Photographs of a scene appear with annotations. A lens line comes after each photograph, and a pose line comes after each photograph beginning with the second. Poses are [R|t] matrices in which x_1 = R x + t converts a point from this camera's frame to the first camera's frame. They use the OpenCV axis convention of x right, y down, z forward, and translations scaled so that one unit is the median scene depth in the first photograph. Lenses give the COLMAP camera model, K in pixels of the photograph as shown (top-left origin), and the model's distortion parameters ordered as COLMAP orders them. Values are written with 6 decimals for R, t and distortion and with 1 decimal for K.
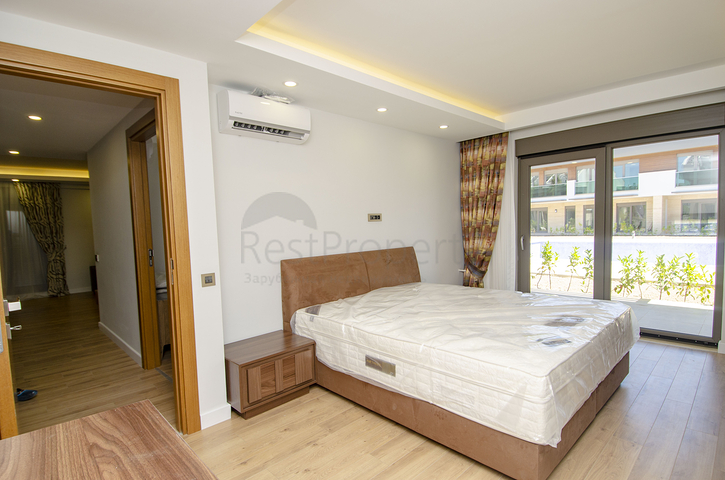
lens RADIAL K [[376.5, 0, 365.1], [0, 376.5, 243.9], [0, 0, 1]] dist [-0.007607, -0.002857]
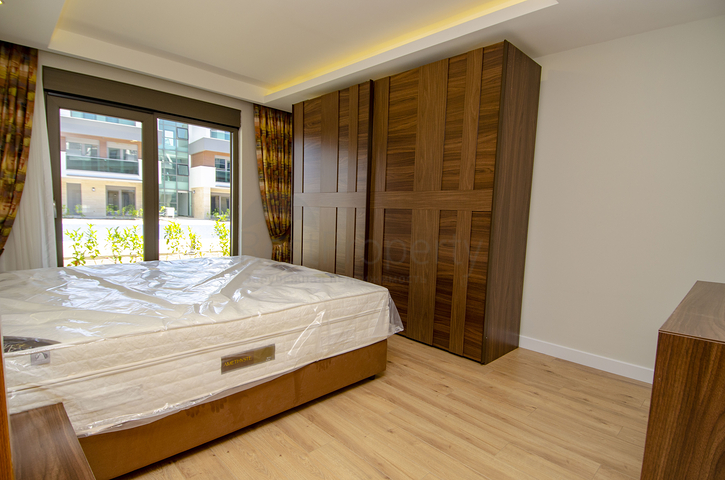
lens RADIAL K [[376.5, 0, 365.8], [0, 376.5, 241.4], [0, 0, 1]] dist [-0.007607, -0.002857]
pose [[-0.021873, -0.051114, 0.998453, -0.344804], [0.015232, 0.998559, 0.051453, 0.033419], [-0.999645, 0.016334, -0.021063, 0.403523]]
